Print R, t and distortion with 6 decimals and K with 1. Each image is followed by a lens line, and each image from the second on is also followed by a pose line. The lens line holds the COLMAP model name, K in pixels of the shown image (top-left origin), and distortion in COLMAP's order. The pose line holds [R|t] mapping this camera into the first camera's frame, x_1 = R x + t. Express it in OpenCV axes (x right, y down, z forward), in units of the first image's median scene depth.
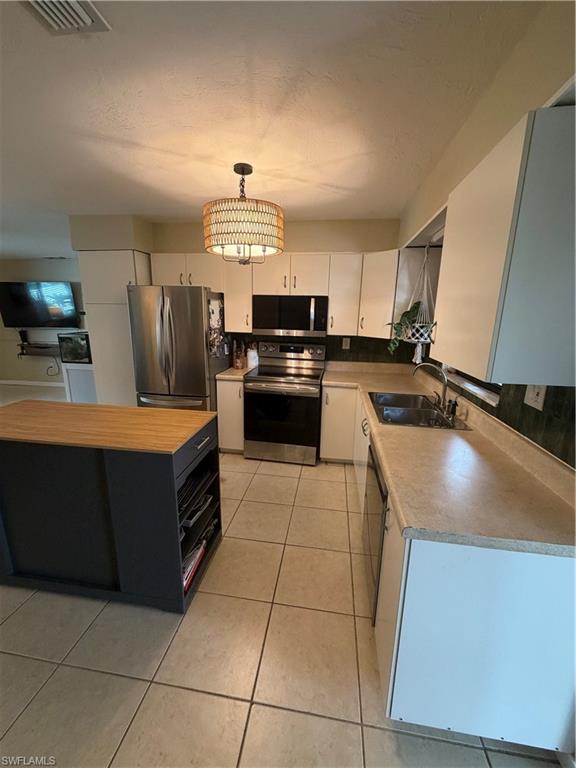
lens RADIAL K [[306.3, 0, 290.1], [0, 306.3, 383.4], [0, 0, 1]] dist [0.001054, -0.000233]
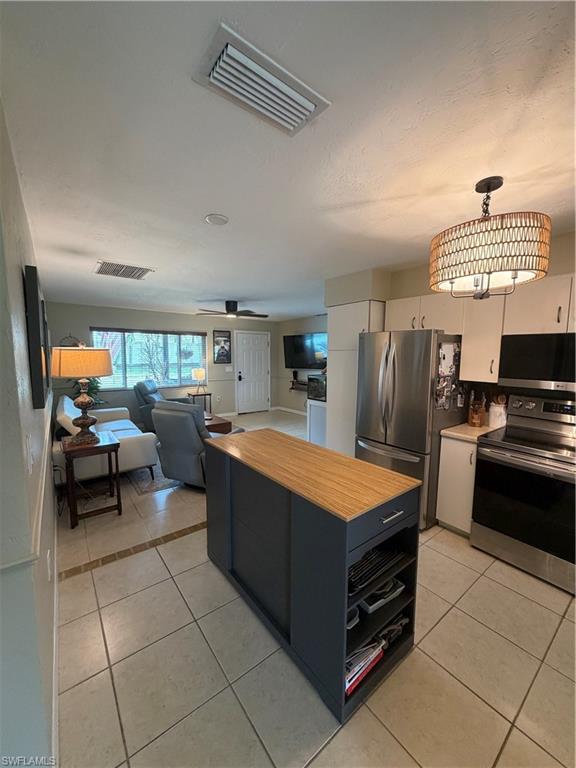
lens RADIAL K [[306.3, 0, 291.0], [0, 306.3, 383.0], [0, 0, 1]] dist [0.001054, -0.000233]
pose [[0.721264, 0.054294, -0.690529, 0.049570], [-0.148256, 0.985920, -0.077336, -0.040942], [0.676608, 0.158155, 0.719158, 0.133384]]
